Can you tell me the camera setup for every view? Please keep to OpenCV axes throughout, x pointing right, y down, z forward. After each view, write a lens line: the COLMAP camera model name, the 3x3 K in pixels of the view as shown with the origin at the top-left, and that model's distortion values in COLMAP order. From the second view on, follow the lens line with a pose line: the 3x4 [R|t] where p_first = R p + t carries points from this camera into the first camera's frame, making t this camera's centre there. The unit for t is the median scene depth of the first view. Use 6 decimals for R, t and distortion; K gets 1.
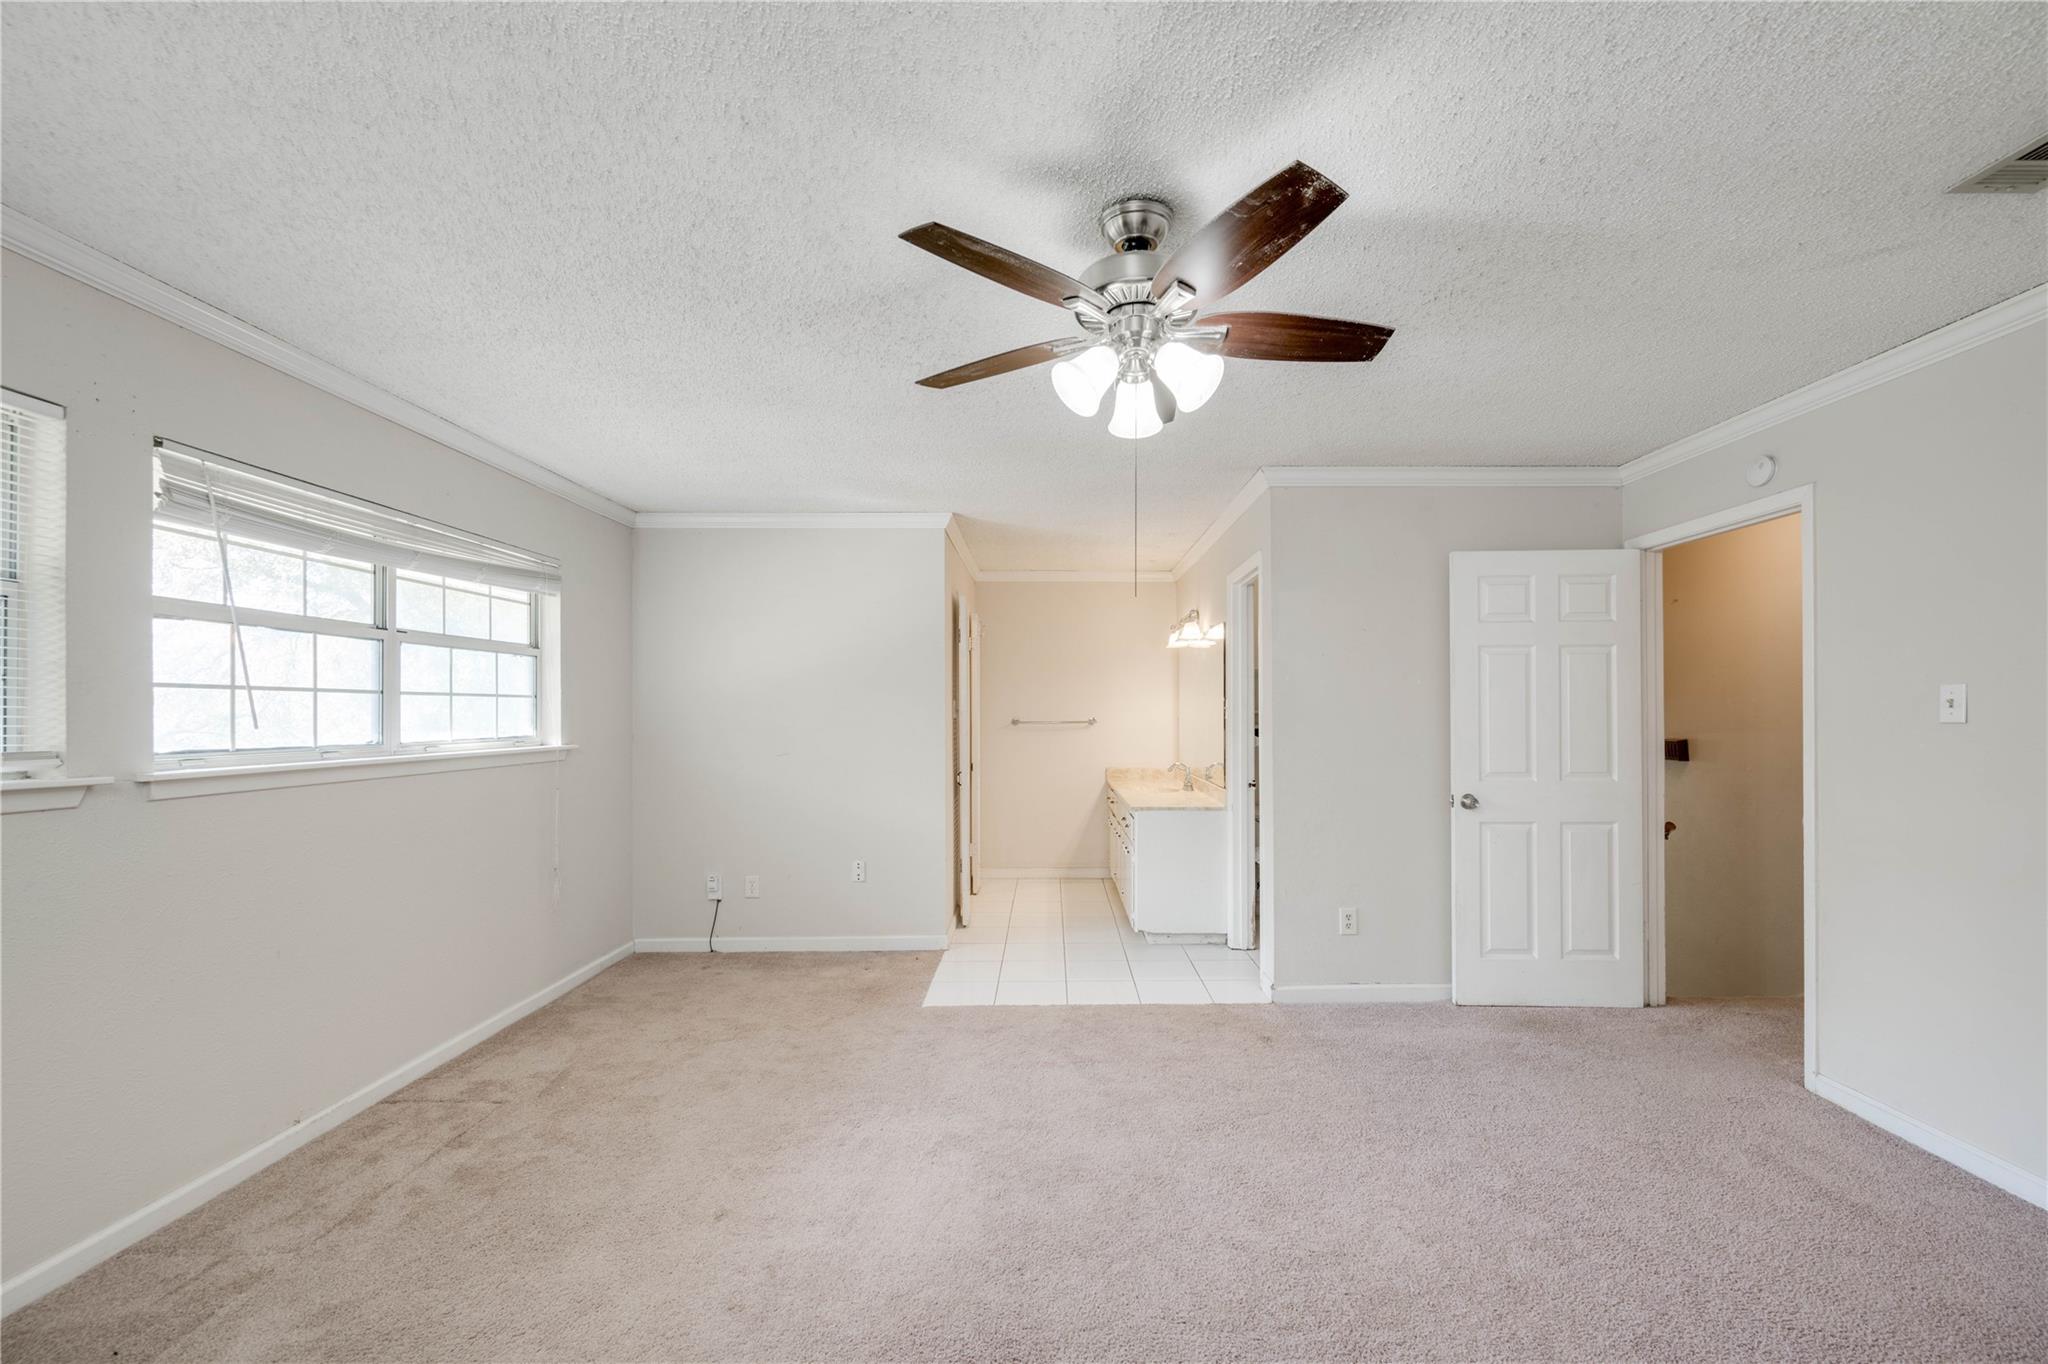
lens RADIAL K [[858.1, 0, 1028.8], [0, 858.1, 702.8], [0, 0, 1]] dist [-0.002112, -0.000392]
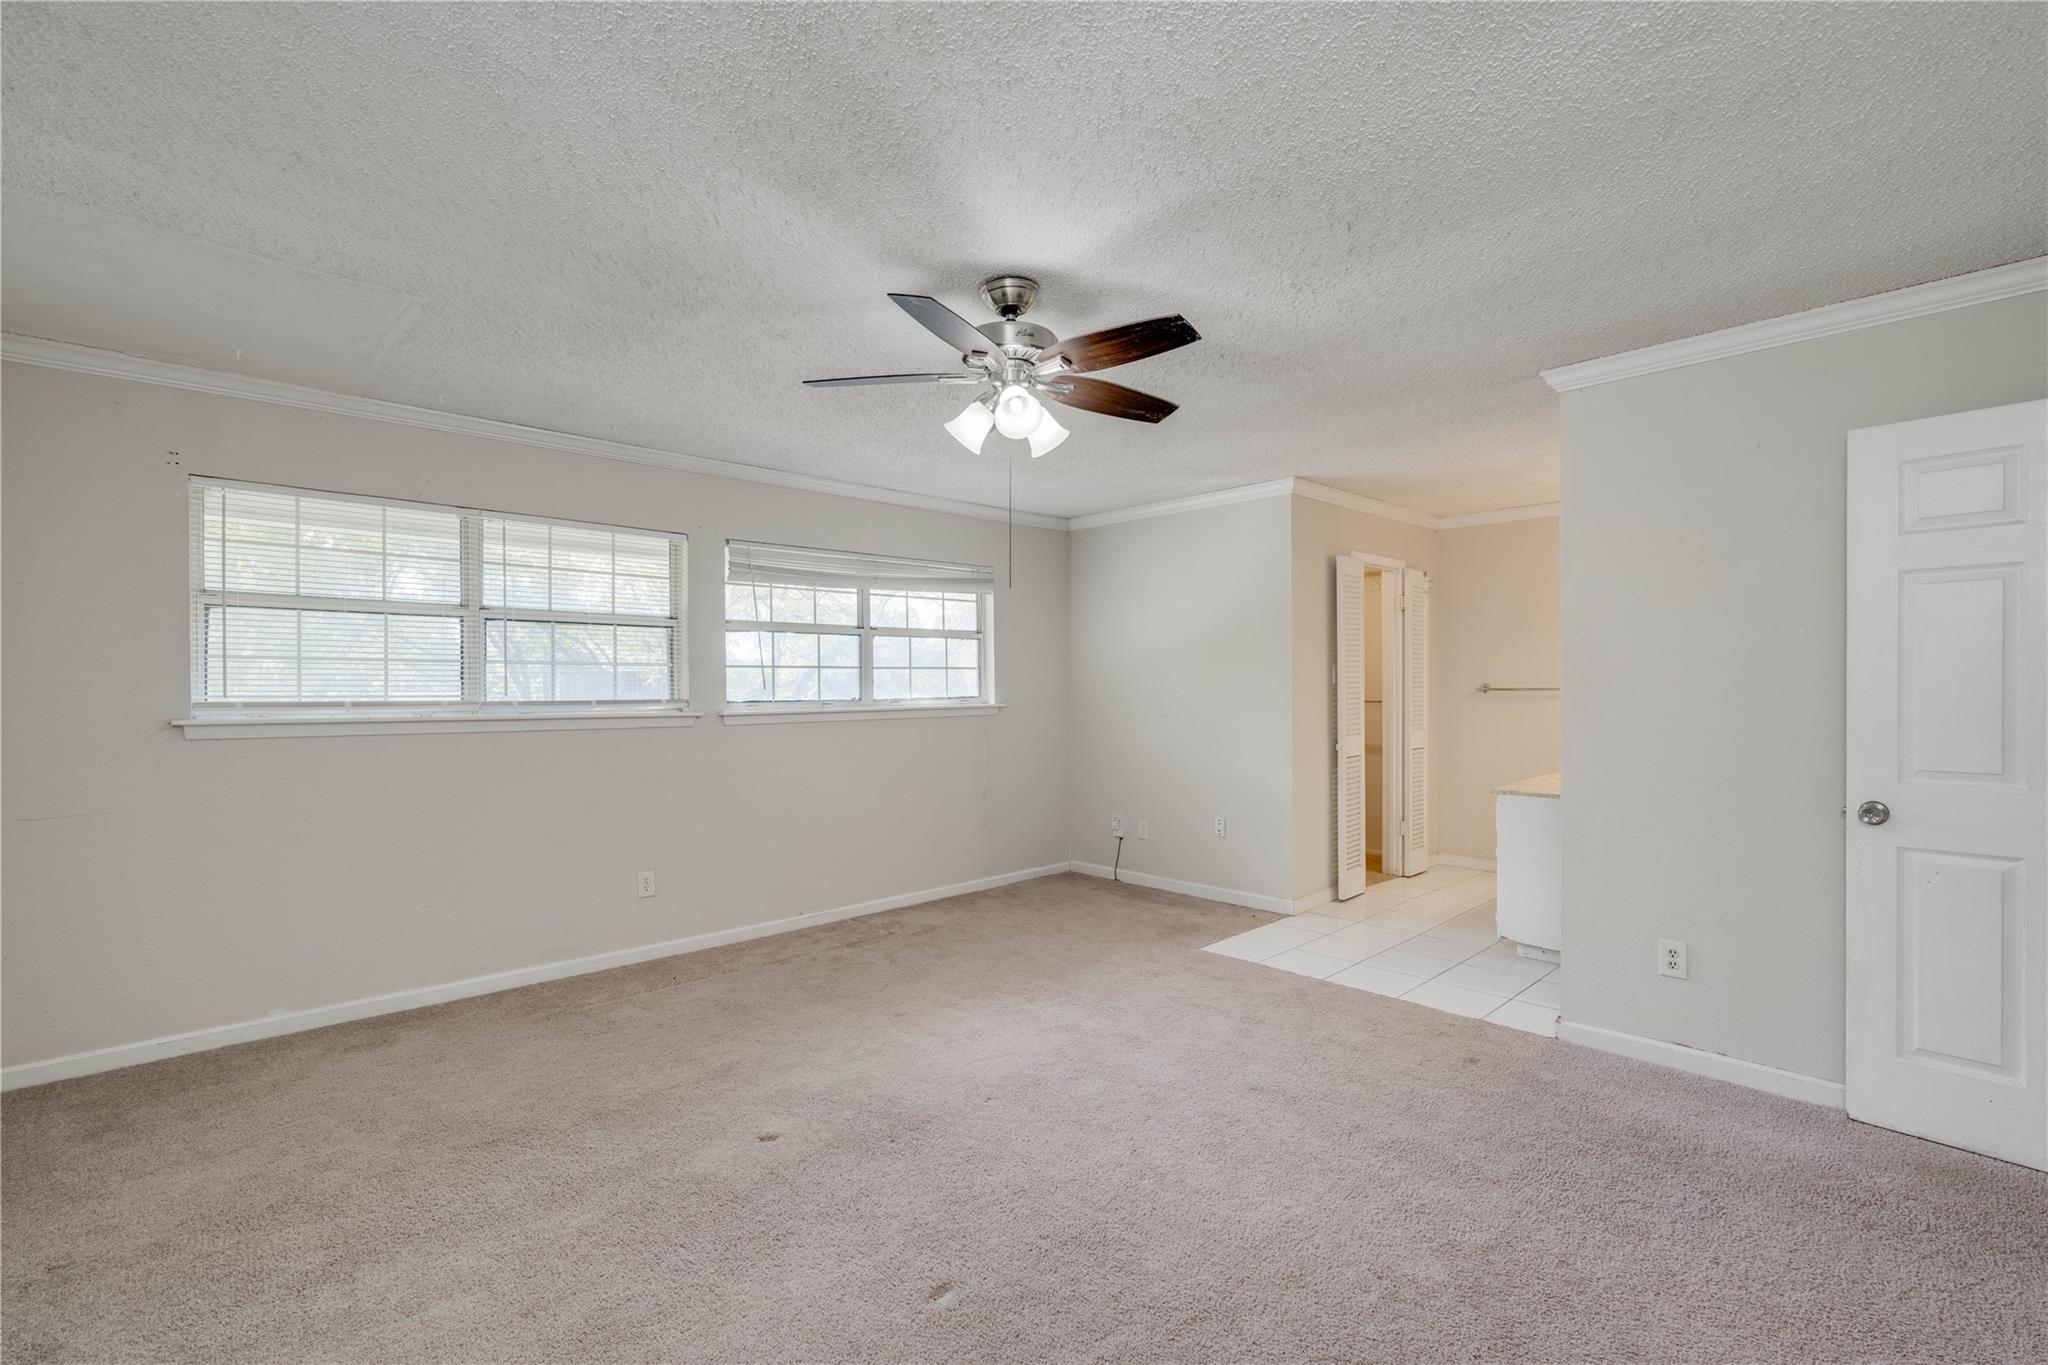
lens RADIAL K [[894.6, 0, 967.6], [0, 894.6, 673.7], [0, 0, 1]] dist [0.000602, 0.000064]
pose [[0.661751, -0.007588, -0.749686, 0.573633], [0.011847, 0.999930, 0.000336, 0.001185], [0.749630, -0.009104, 0.661794, 0.036823]]
